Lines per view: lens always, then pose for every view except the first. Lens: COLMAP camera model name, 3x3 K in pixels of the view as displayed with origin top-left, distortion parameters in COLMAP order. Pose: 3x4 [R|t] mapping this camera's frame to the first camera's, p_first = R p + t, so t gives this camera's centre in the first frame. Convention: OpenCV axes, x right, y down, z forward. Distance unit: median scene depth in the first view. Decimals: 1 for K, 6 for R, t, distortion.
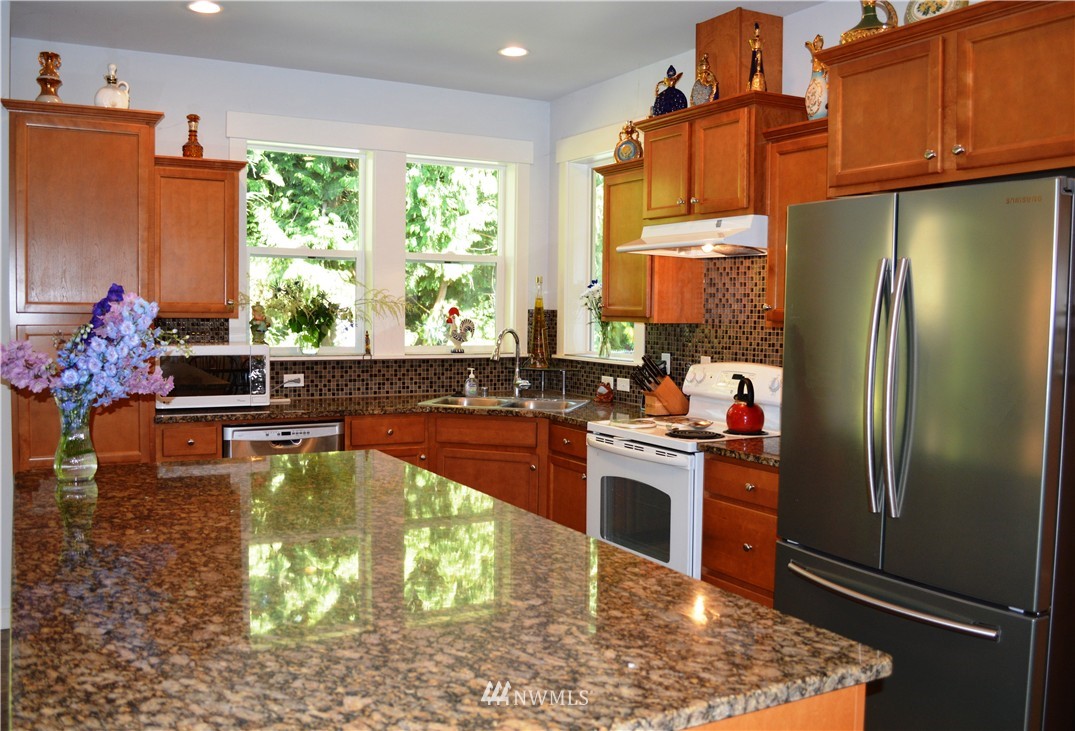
lens RADIAL K [[934.5, 0, 537.5], [0, 934.5, 365.5], [0, 0, 1]] dist [-0.102656, -0.004467]
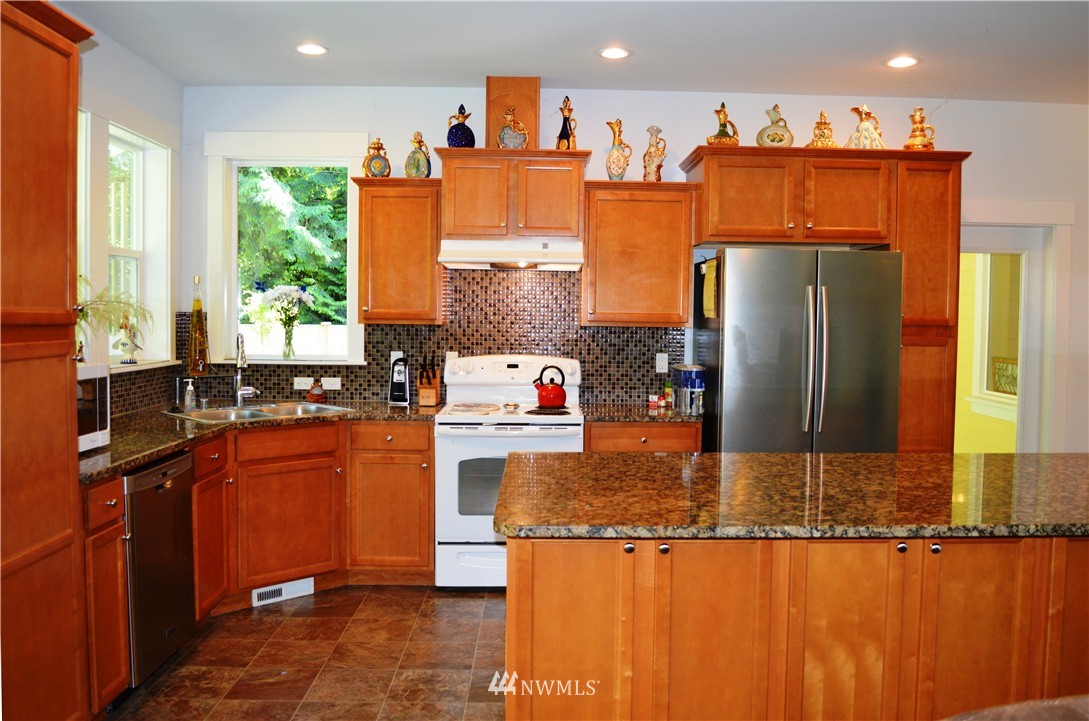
lens RADIAL K [[877.7, 0, 544.5], [0, 877.7, 360.5], [0, 0, 1]] dist [-0.081014, -0.009155]
pose [[0.477422, -0.047991, 0.877363, -0.749700], [0.050957, 0.998339, 0.026880, -0.022904], [-0.877195, 0.031875, 0.479074, 0.365784]]
